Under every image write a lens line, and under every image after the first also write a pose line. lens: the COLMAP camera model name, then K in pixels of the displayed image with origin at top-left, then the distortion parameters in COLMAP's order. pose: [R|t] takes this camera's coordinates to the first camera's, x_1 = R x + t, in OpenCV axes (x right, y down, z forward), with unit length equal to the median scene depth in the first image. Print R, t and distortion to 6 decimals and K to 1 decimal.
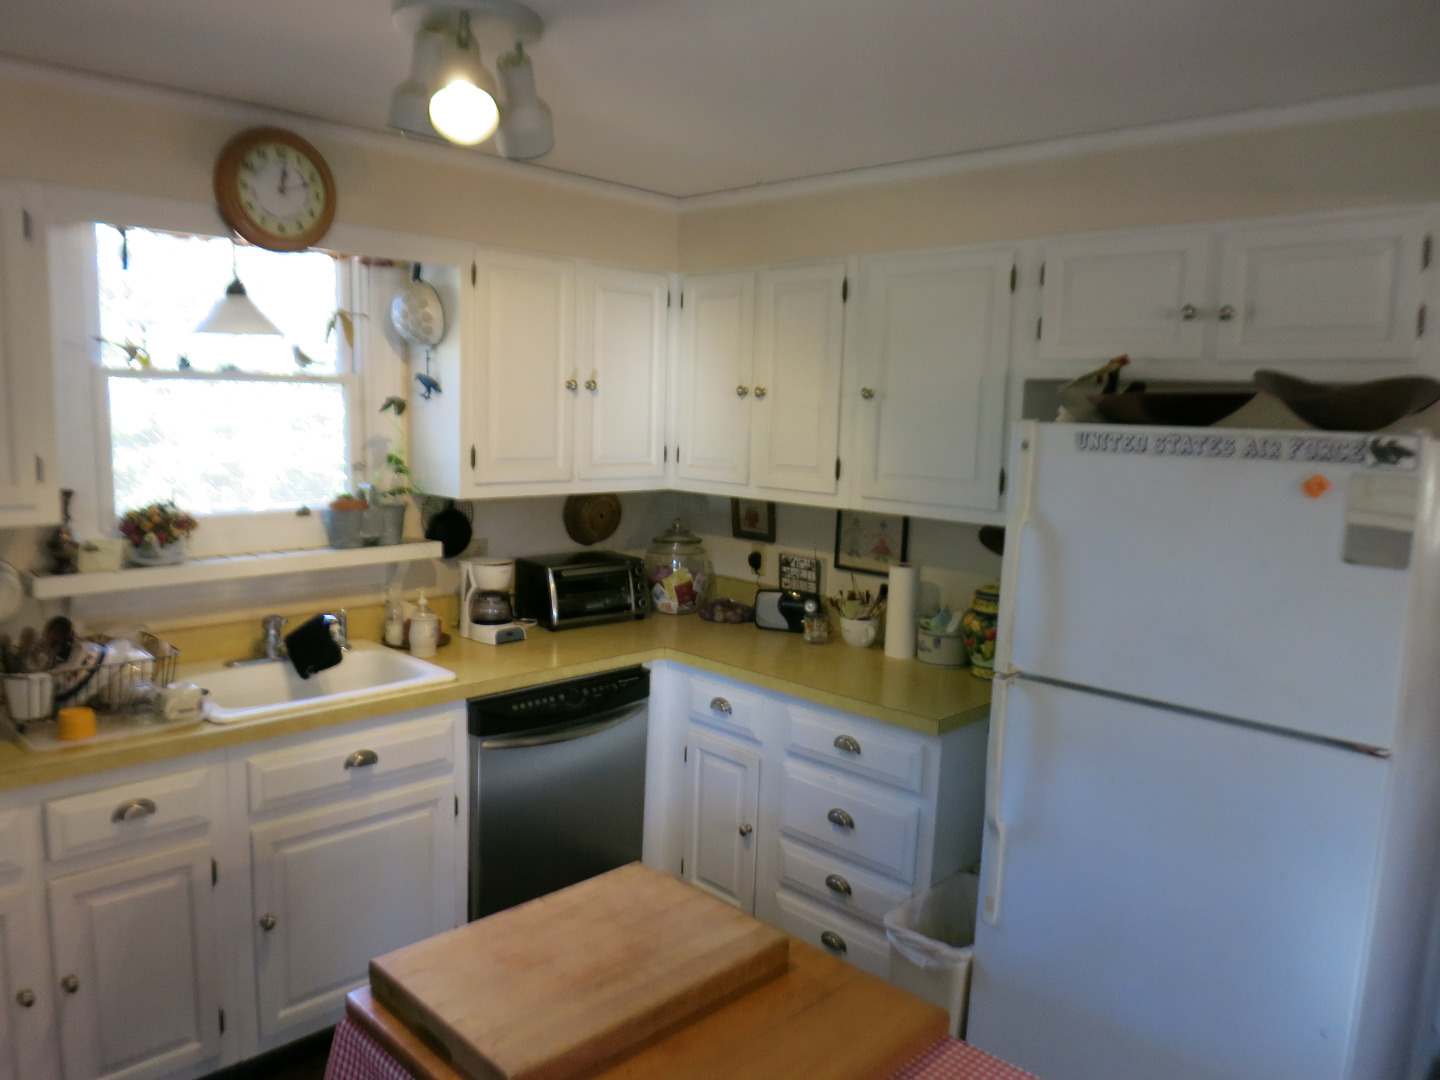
lens RADIAL K [[1019.3, 0, 720.0], [0, 1019.3, 540.0], [0, 0, 1]] dist [-0.039502, -0.000031]
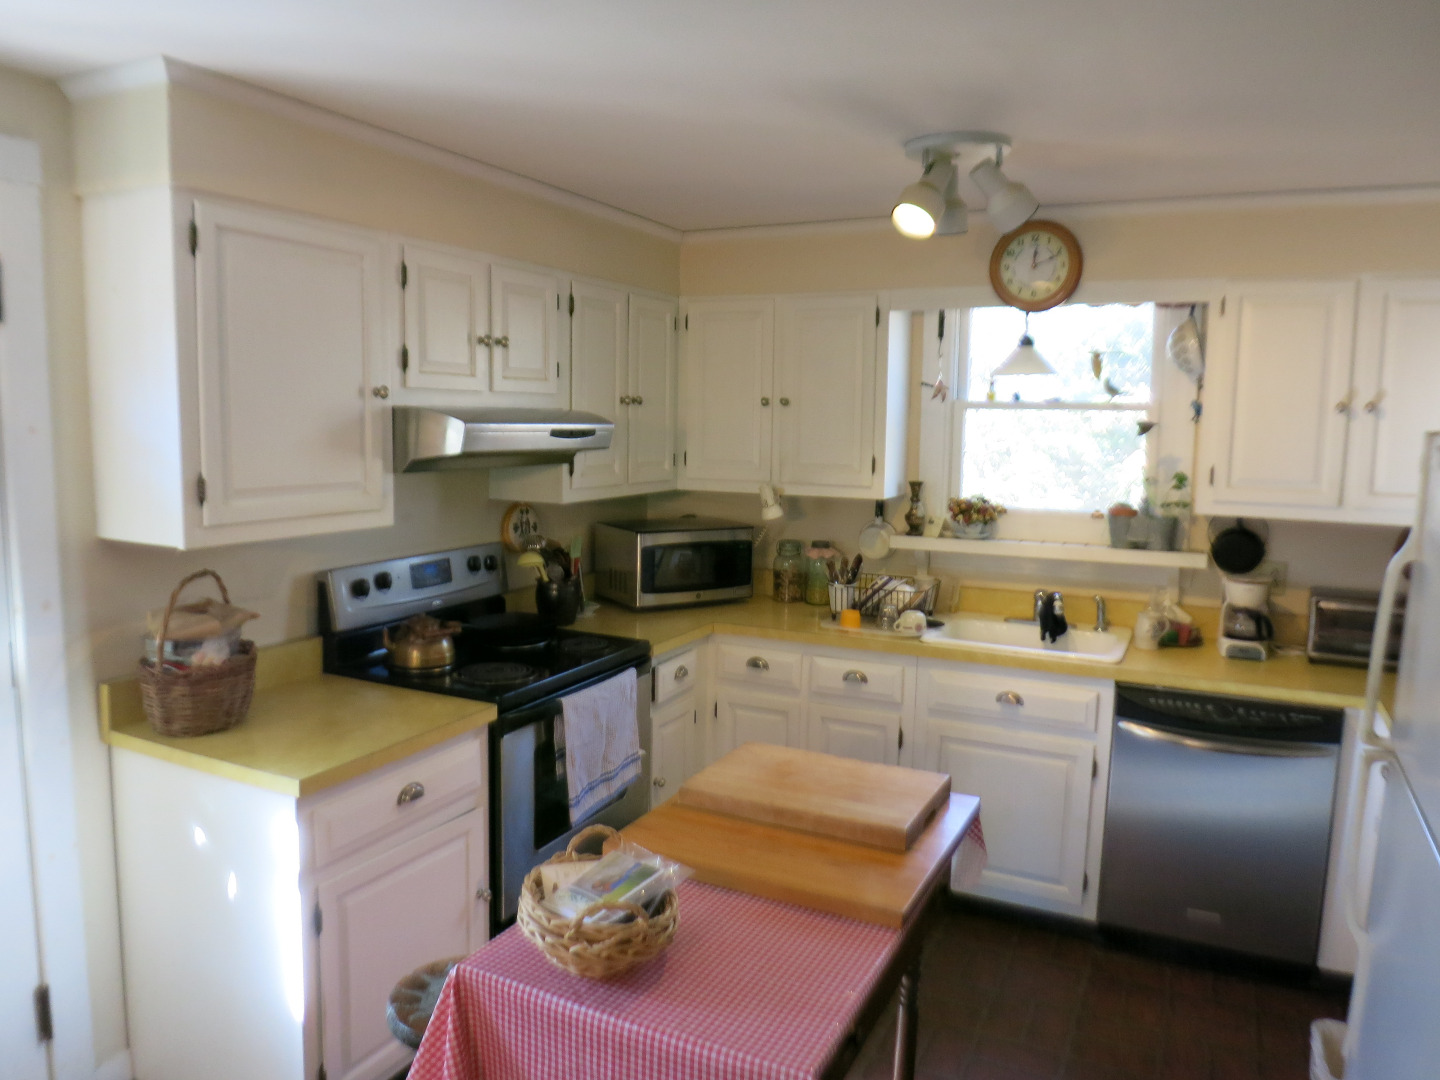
lens RADIAL K [[1019.3, 0, 720.0], [0, 1019.3, 540.0], [0, 0, 1]] dist [-0.039502, -0.000031]
pose [[0.317358, 0.091275, -0.943903, 0.684001], [-0.130648, 0.990074, 0.051814, -0.001959], [0.939263, 0.106876, 0.326133, 0.195268]]
